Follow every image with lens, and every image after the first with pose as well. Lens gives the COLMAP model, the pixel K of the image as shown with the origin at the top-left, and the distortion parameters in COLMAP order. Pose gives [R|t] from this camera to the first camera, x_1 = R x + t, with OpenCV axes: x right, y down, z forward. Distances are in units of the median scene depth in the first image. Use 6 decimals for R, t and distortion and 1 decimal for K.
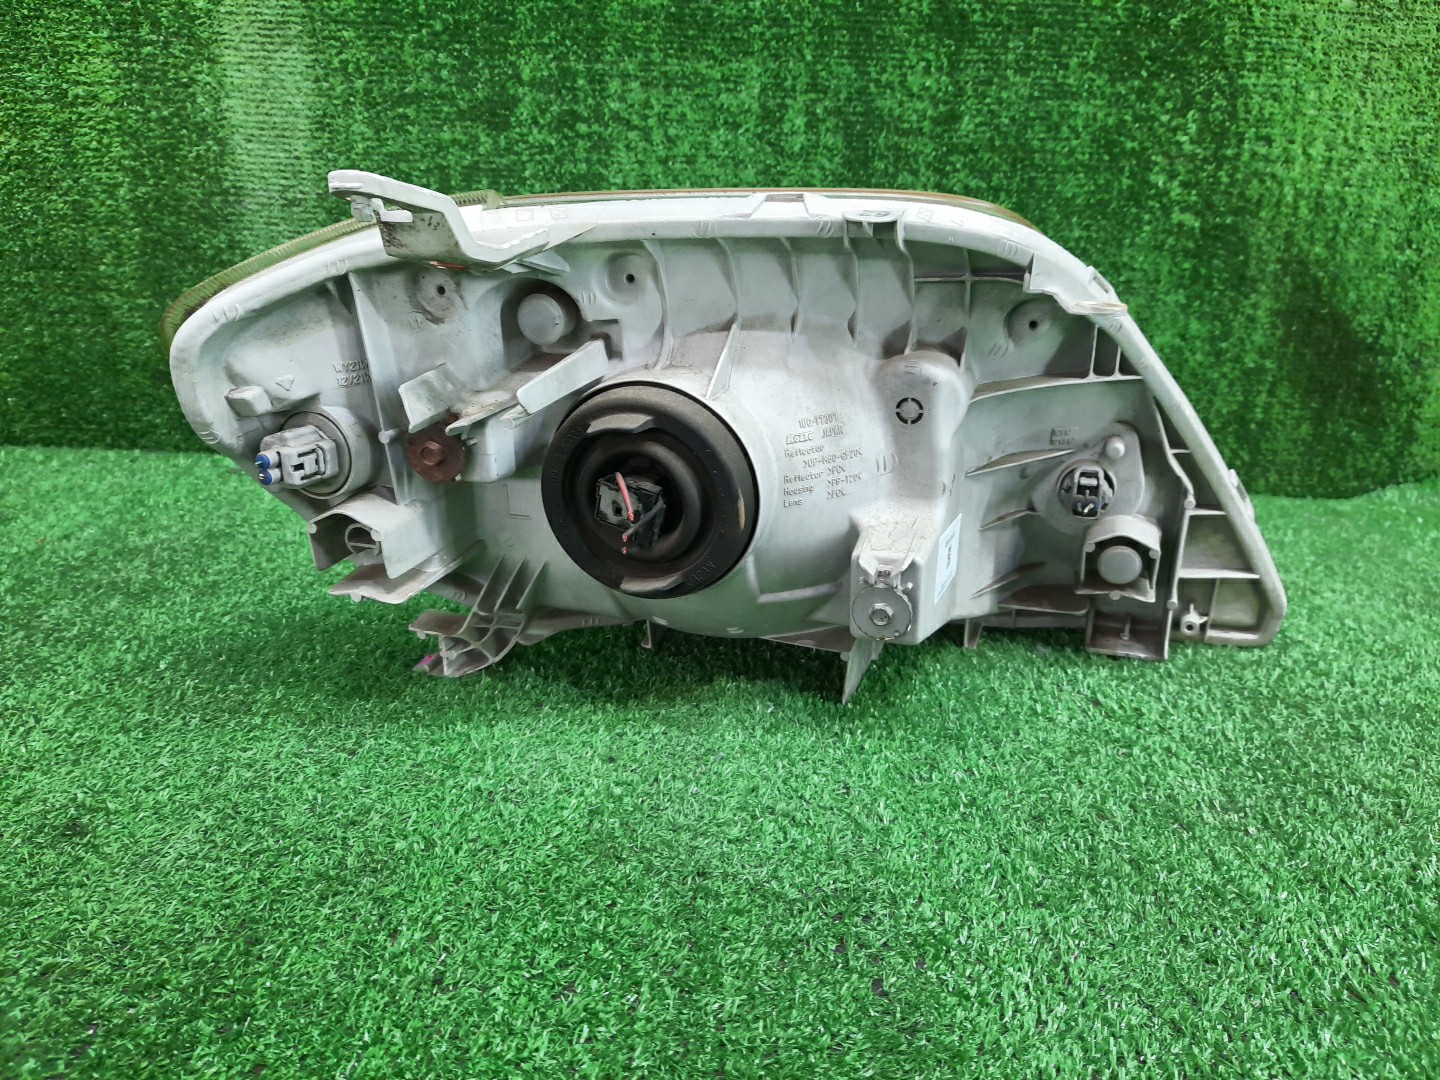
lens RADIAL K [[1134.8, 0, 719.4], [0, 1134.8, 546.6], [0, 0, 1]] dist [0.007359, -0.012764]
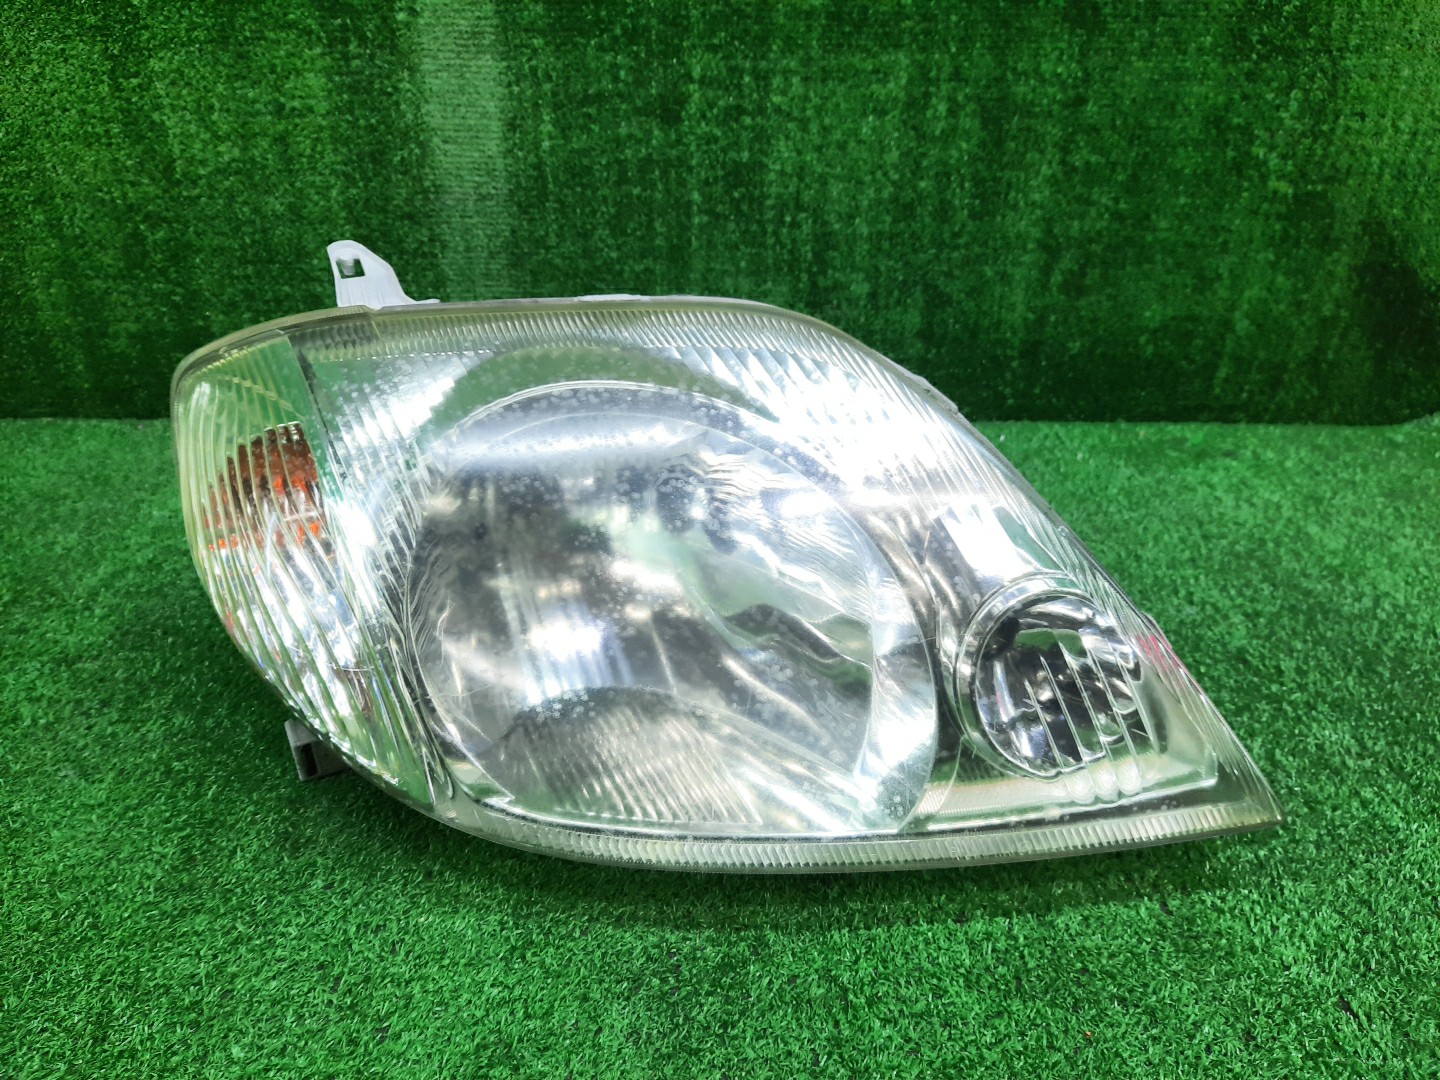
lens RADIAL K [[1150.2, 0, 709.7], [0, 1150.2, 559.6], [0, 0, 1]] dist [0.008555, -0.014957]
pose [[0.999367, -0.029376, 0.020068, -0.191829], [0.025753, 0.986522, 0.161586, -0.131290], [-0.024545, -0.160967, 0.986654, -0.166168]]
